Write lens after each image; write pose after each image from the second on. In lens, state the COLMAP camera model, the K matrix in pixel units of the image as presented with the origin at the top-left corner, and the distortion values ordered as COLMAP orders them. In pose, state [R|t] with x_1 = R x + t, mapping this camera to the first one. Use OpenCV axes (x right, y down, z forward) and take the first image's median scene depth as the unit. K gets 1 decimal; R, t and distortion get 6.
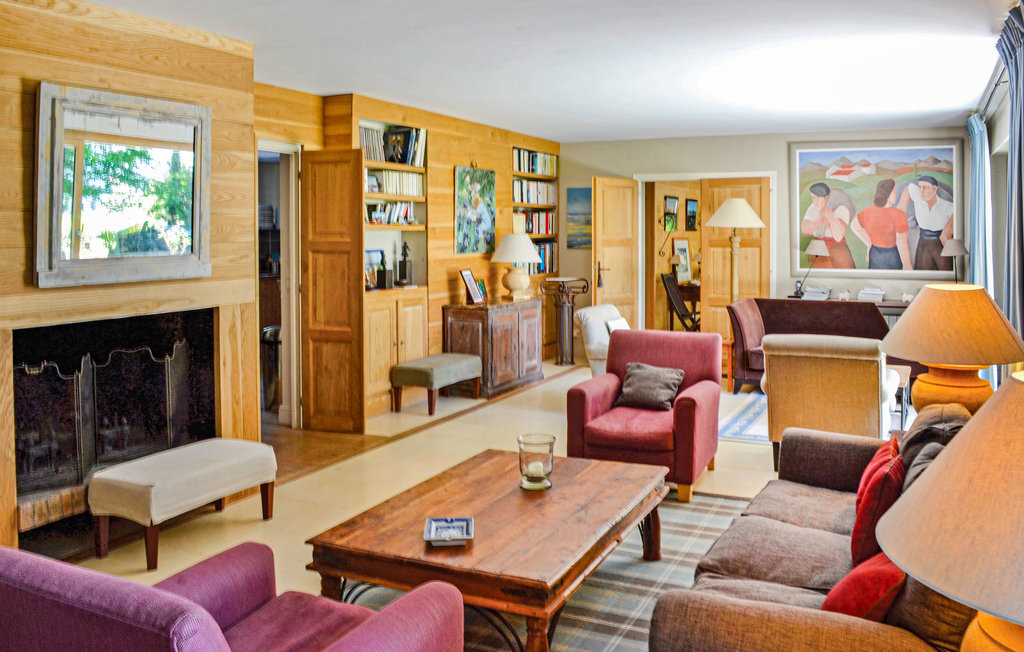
lens RADIAL K [[833.0, 0, 512.2], [0, 833.0, 320.5], [0, 0, 1]] dist [-0.074409, 0.002616]
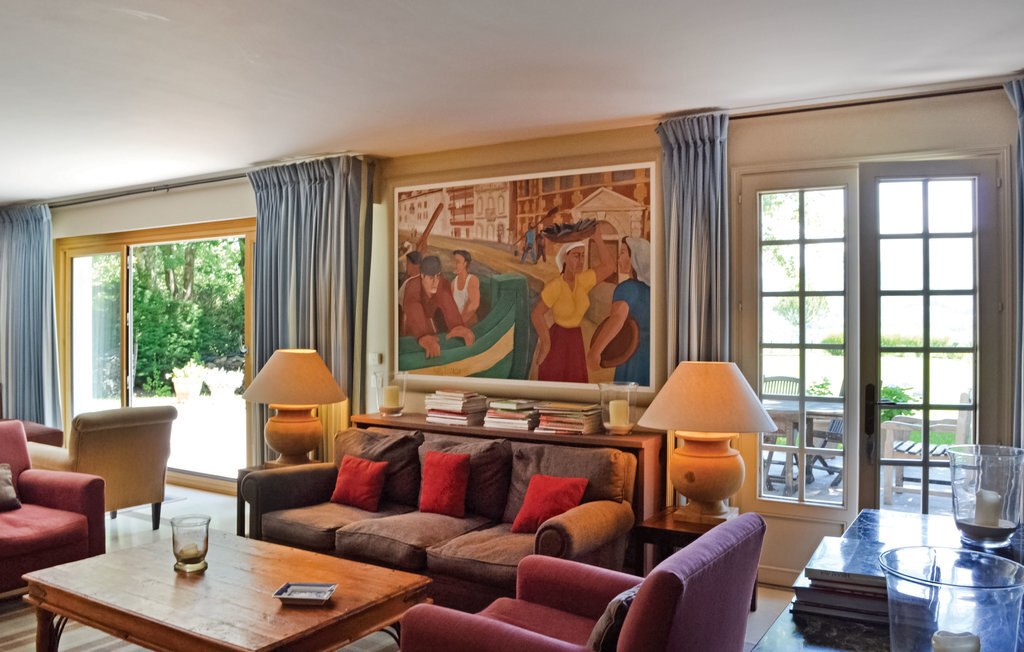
lens RADIAL K [[833.0, 0, 511.7], [0, 833.0, 329.2], [0, 0, 1]] dist [-0.074409, 0.002616]
pose [[0.144502, -0.009015, 0.989463, -0.330477], [0.108966, 0.994022, -0.006857, -0.012226], [-0.983486, 0.108809, 0.144620, 0.175046]]
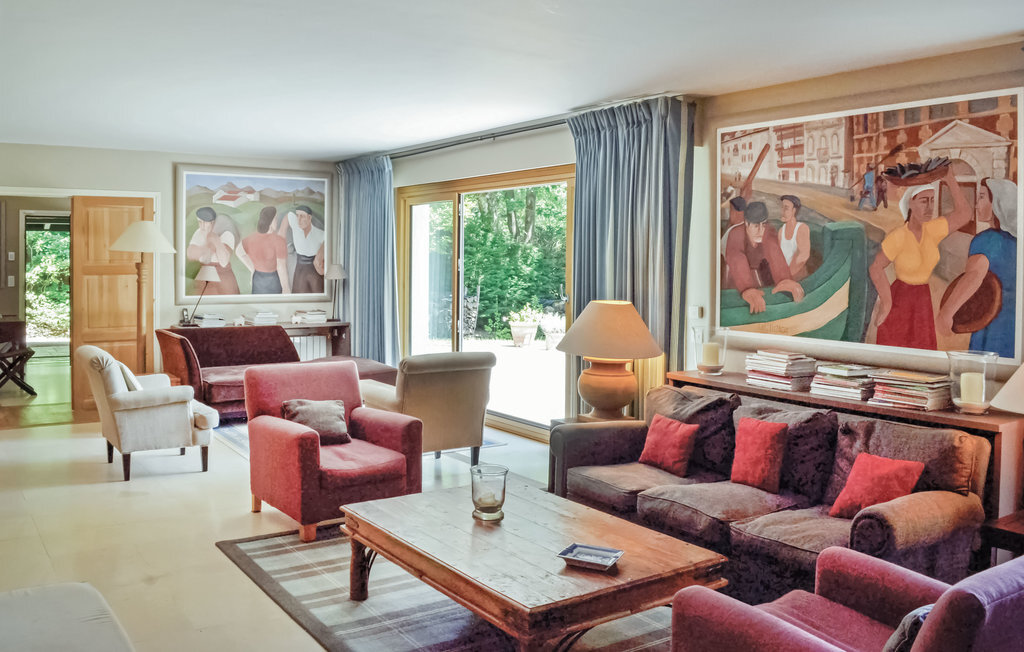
lens RADIAL K [[894.8, 0, 512.6], [0, 894.8, 276.9], [0, 0, 1]] dist [-0.076631, 0.007000]
pose [[0.534420, -0.012638, 0.845124, -0.325271], [0.082395, 0.995905, -0.037211, -0.016699], [-0.841193, 0.089520, 0.533273, 0.146876]]
